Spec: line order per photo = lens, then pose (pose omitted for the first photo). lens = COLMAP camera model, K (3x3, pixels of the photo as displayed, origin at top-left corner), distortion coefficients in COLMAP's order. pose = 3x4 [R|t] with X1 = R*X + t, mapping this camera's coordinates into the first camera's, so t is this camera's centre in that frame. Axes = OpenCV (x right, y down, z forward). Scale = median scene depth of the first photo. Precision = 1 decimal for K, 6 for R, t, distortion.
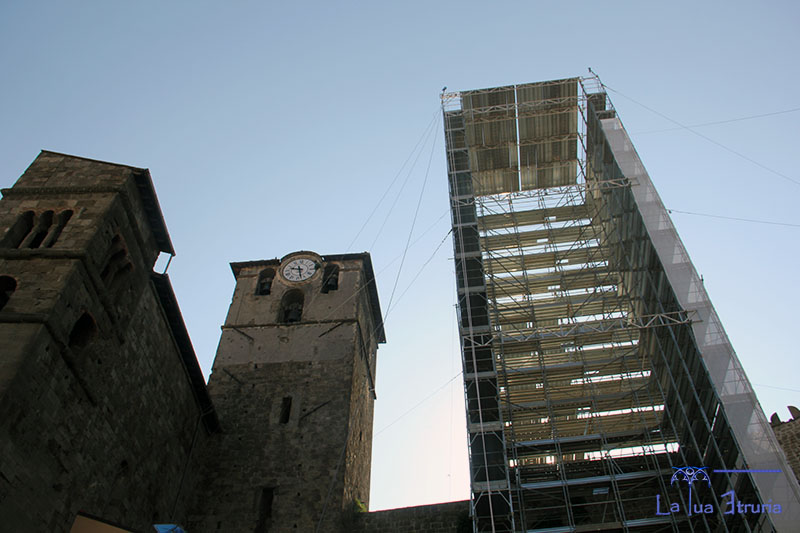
lens RADIAL K [[679.0, 0, 401.4], [0, 679.0, 265.0], [0, 0, 1]] dist [-0.104546, -0.003714]
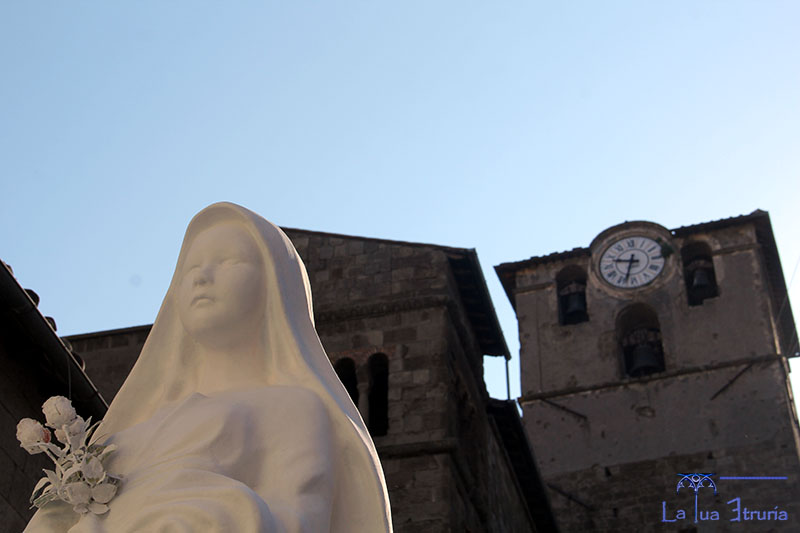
lens RADIAL K [[1534.3, 0, 399.8], [0, 1534.3, 267.0], [0, 0, 1]] dist [0.191284, 0.000000]
pose [[0.975034, -0.147110, -0.166337, -0.136160], [0.171755, 0.974408, 0.145014, -0.205321], [0.140747, -0.169962, 0.975348, -0.200608]]
